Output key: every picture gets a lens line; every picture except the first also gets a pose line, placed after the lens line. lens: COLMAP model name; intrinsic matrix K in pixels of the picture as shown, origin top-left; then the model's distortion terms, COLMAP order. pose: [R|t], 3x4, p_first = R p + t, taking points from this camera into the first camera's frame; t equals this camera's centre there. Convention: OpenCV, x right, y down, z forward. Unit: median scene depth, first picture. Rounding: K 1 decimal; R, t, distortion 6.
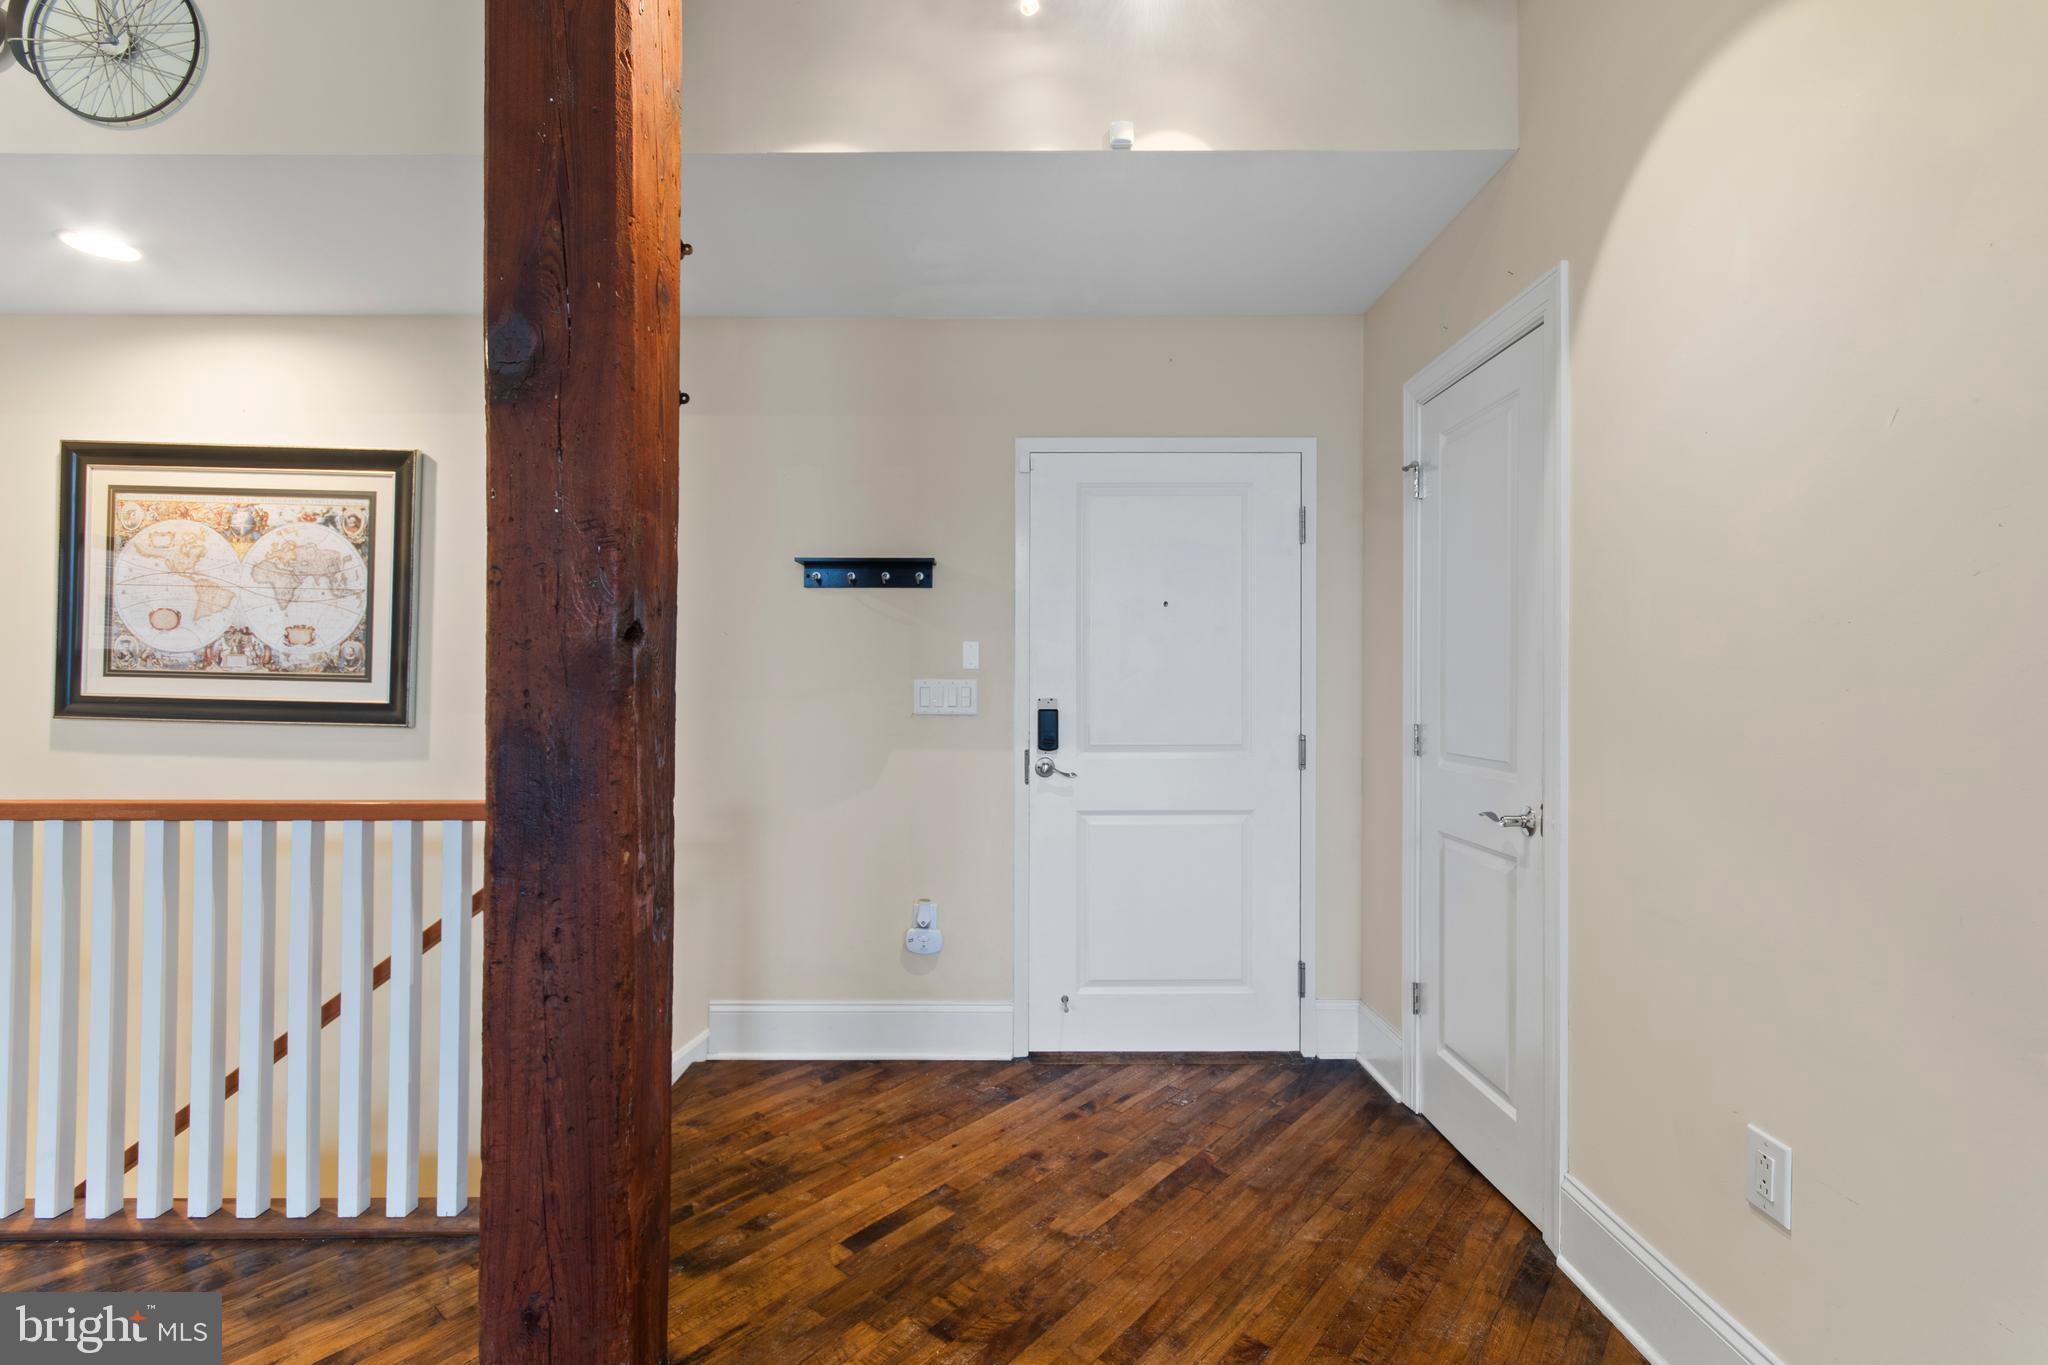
lens RADIAL K [[914.0, 0, 1013.9], [0, 914.0, 689.0], [0, 0, 1]] dist [0.007881, -0.004198]
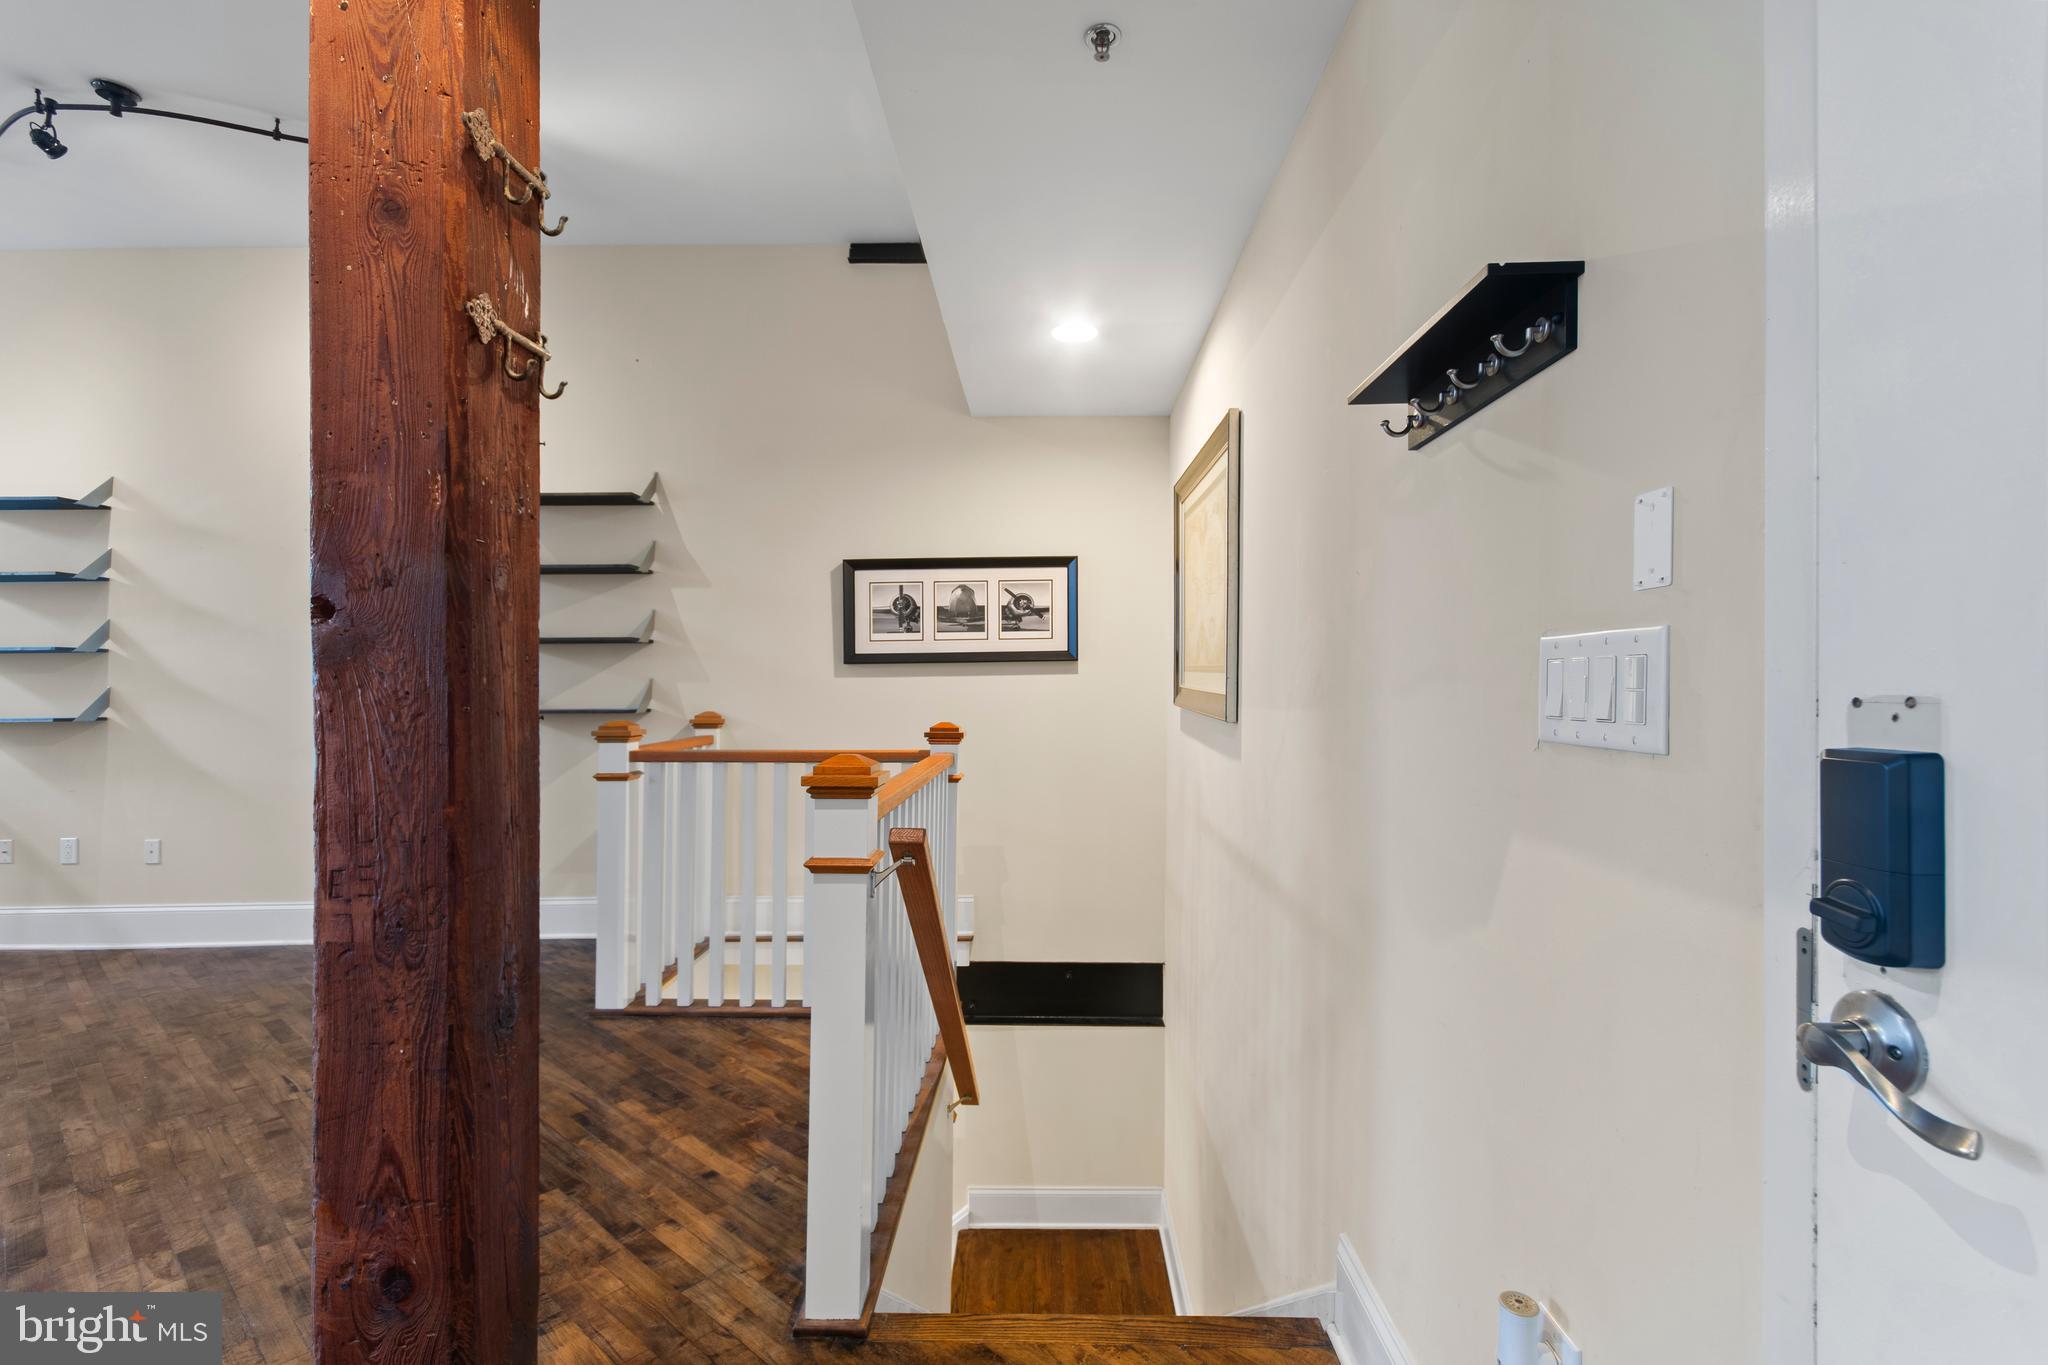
lens RADIAL K [[914.0, 0, 1084.6], [0, 914.0, 668.7], [0, 0, 1]] dist [0.007881, -0.004198]
pose [[-0.010543, -0.020463, -0.999735, 0.234230], [0.007469, 0.999761, -0.020542, 0.007799], [0.999917, -0.007683, -0.010387, 0.829436]]
